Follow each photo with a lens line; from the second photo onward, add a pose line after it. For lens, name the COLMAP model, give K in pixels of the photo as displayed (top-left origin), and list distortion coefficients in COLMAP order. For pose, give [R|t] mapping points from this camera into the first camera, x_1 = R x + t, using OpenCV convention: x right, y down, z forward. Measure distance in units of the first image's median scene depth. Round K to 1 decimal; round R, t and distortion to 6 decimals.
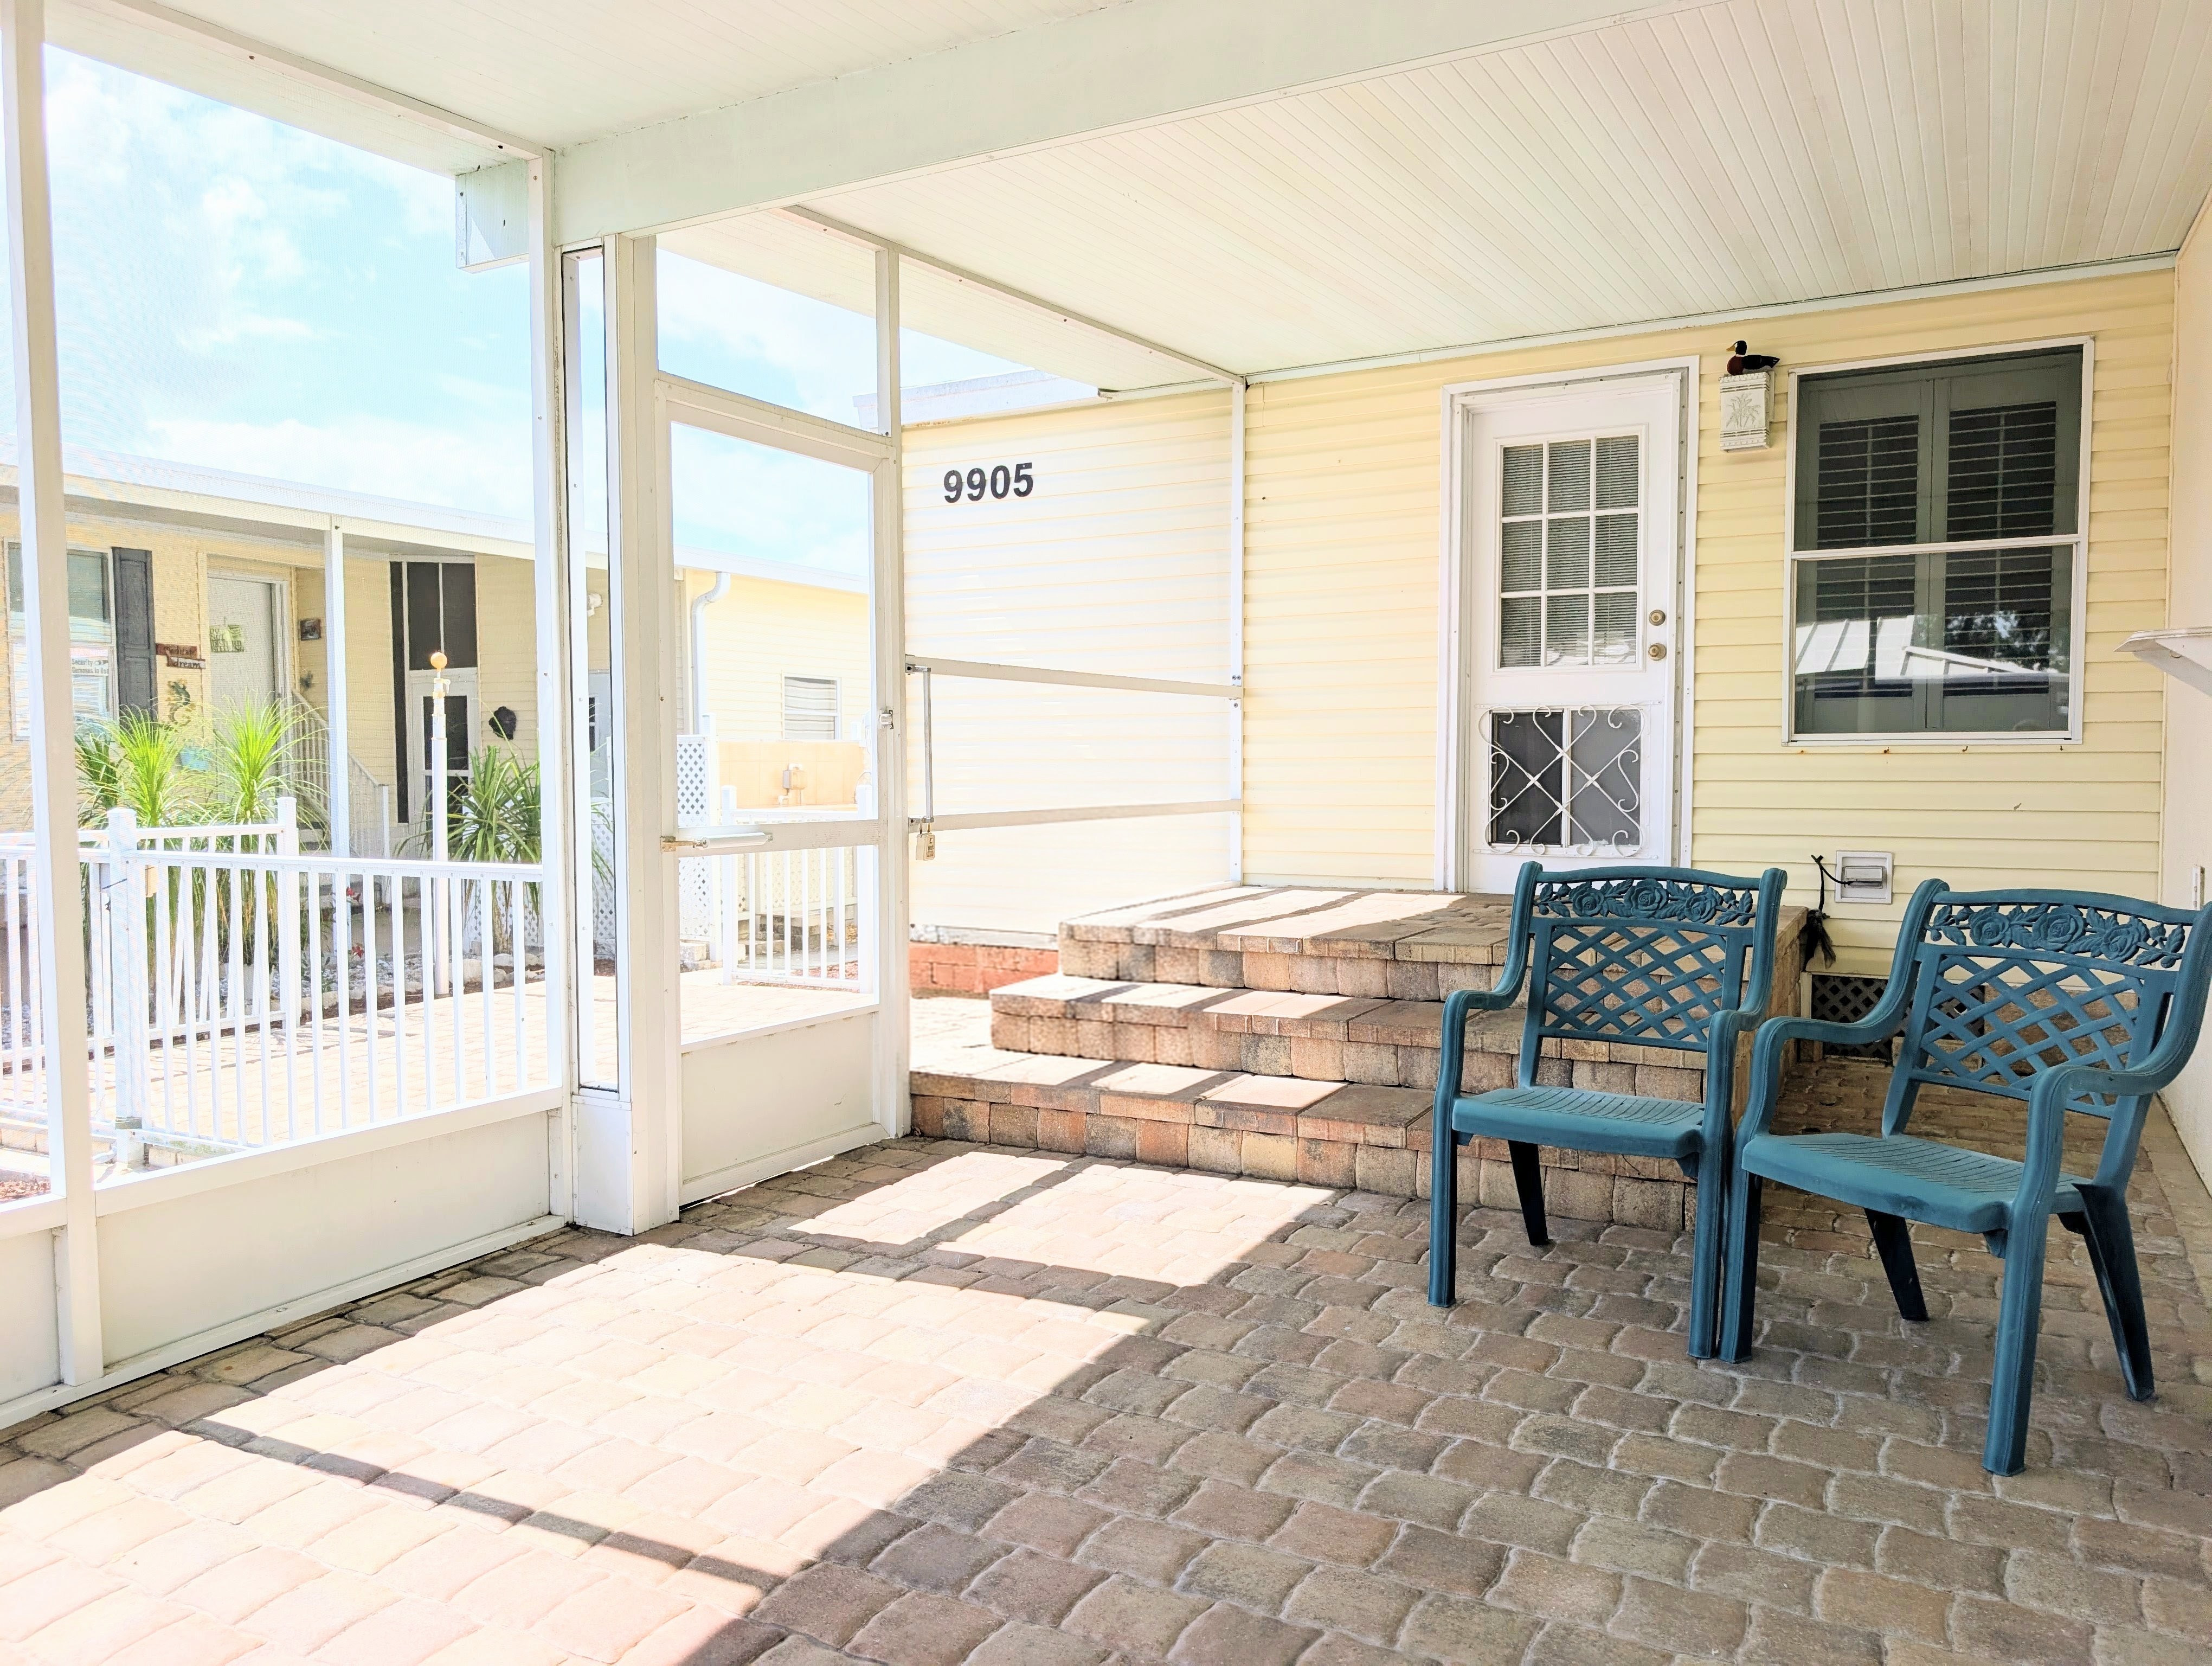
lens RADIAL K [[1609.2, 0, 1101.2], [0, 1609.2, 828.4], [0, 0, 1]] dist [0.024846, -0.022405]
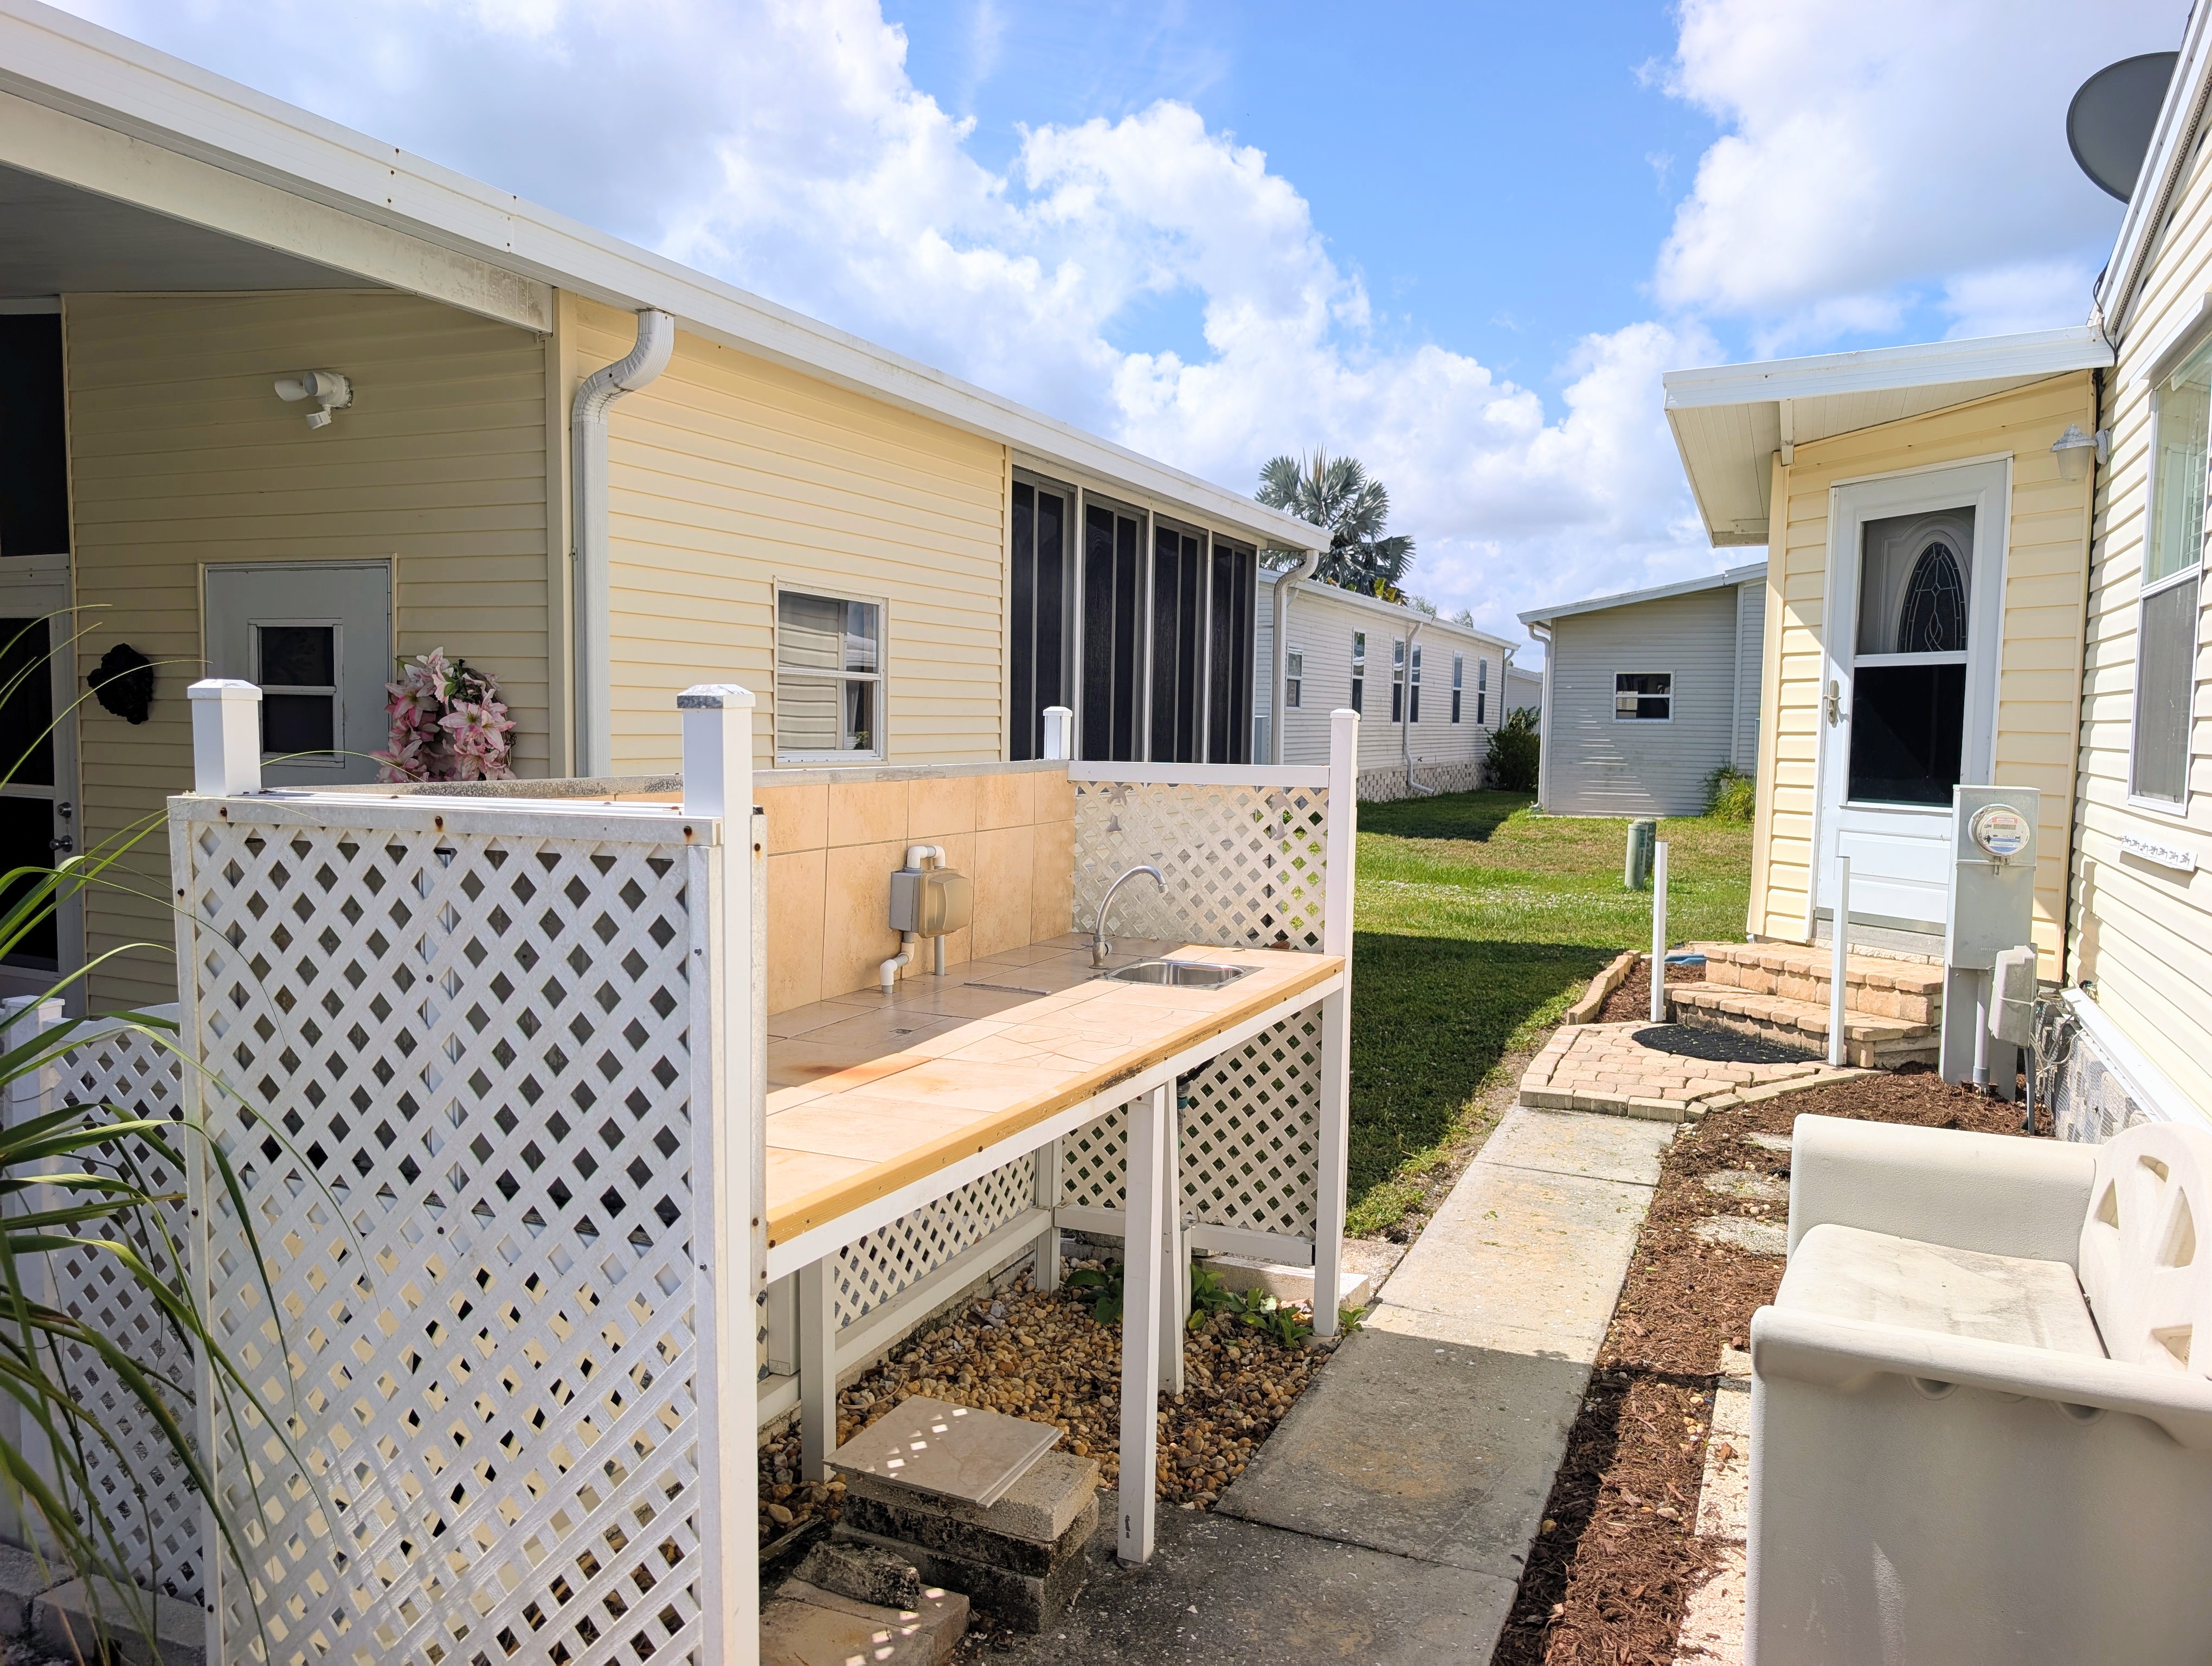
lens RADIAL K [[1609.2, 0, 1056.7], [0, 1609.2, 827.8], [0, 0, 1]] dist [0.024846, -0.022405]
pose [[0.998286, 0.015433, 0.056457, -0.442179], [-0.016765, 0.999590, 0.023195, -0.124525], [-0.056076, -0.024102, 0.998136, 1.682636]]
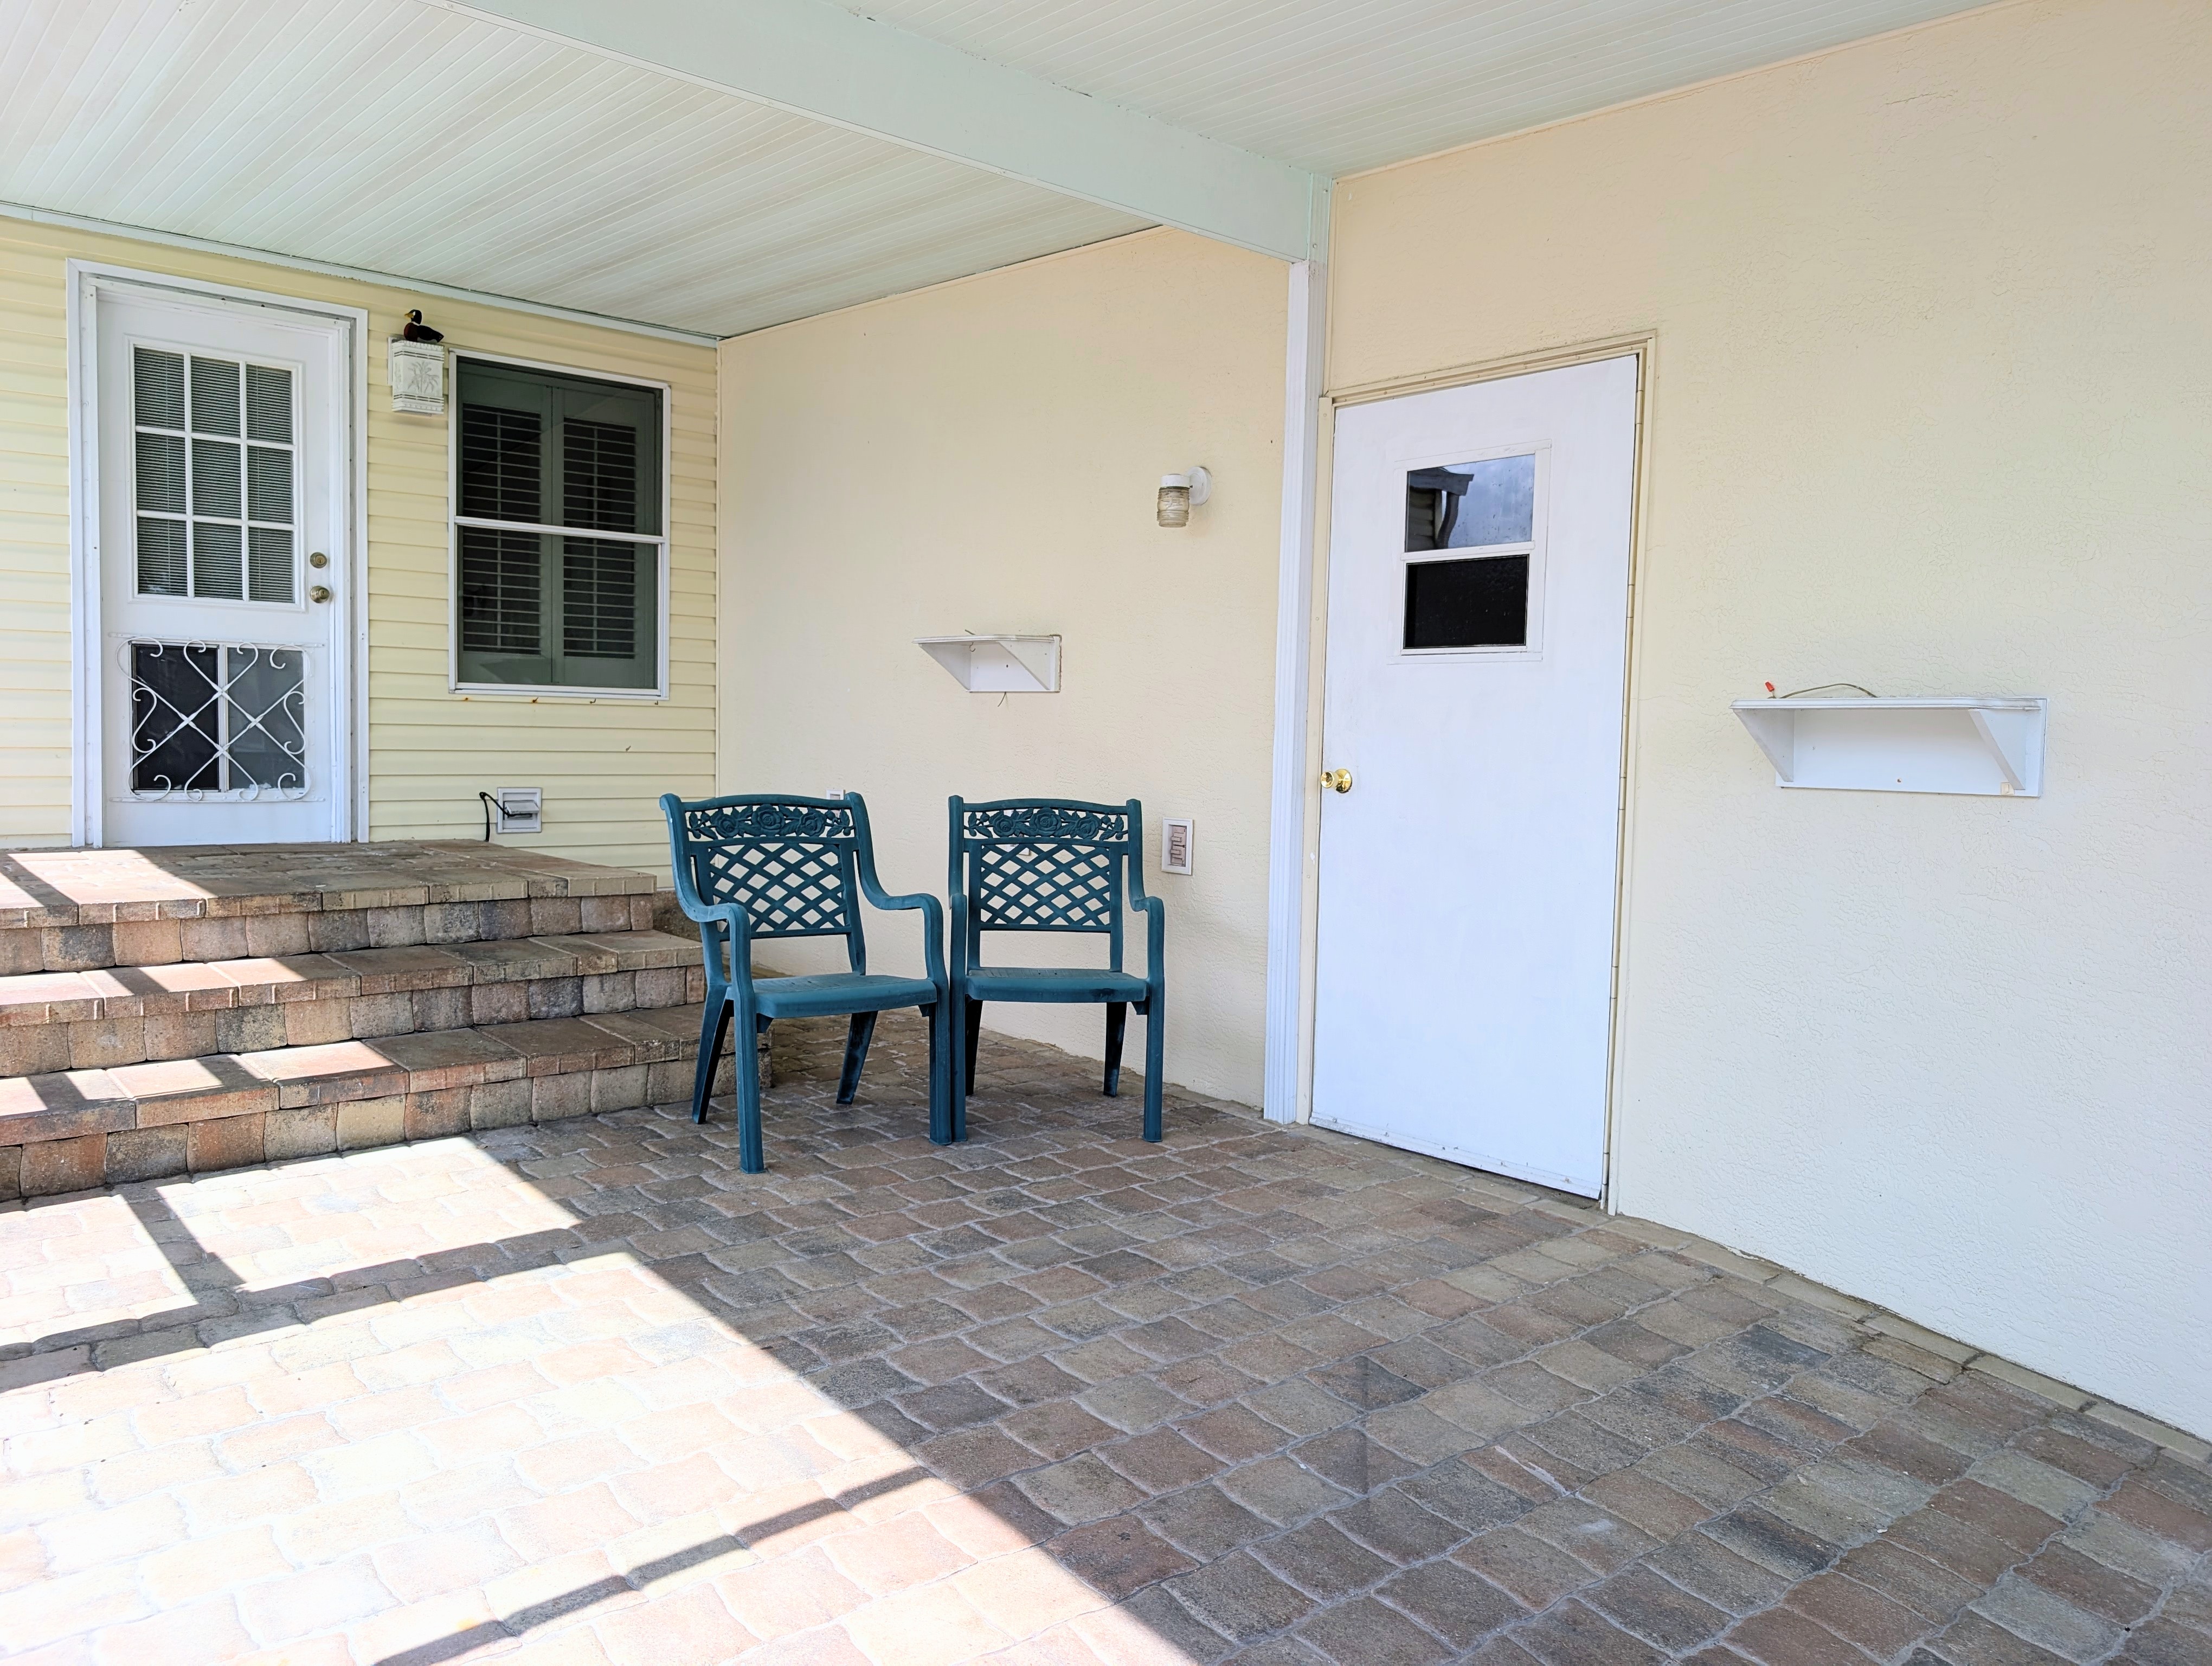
lens RADIAL K [[1609.2, 0, 1090.0], [0, 1609.2, 811.1], [0, 0, 1]] dist [0.024846, -0.022405]
pose [[0.368029, -0.037224, 0.929069, -0.558336], [0.016806, 0.999301, 0.033381, -0.000441], [-0.929662, 0.003329, 0.368398, 0.249043]]
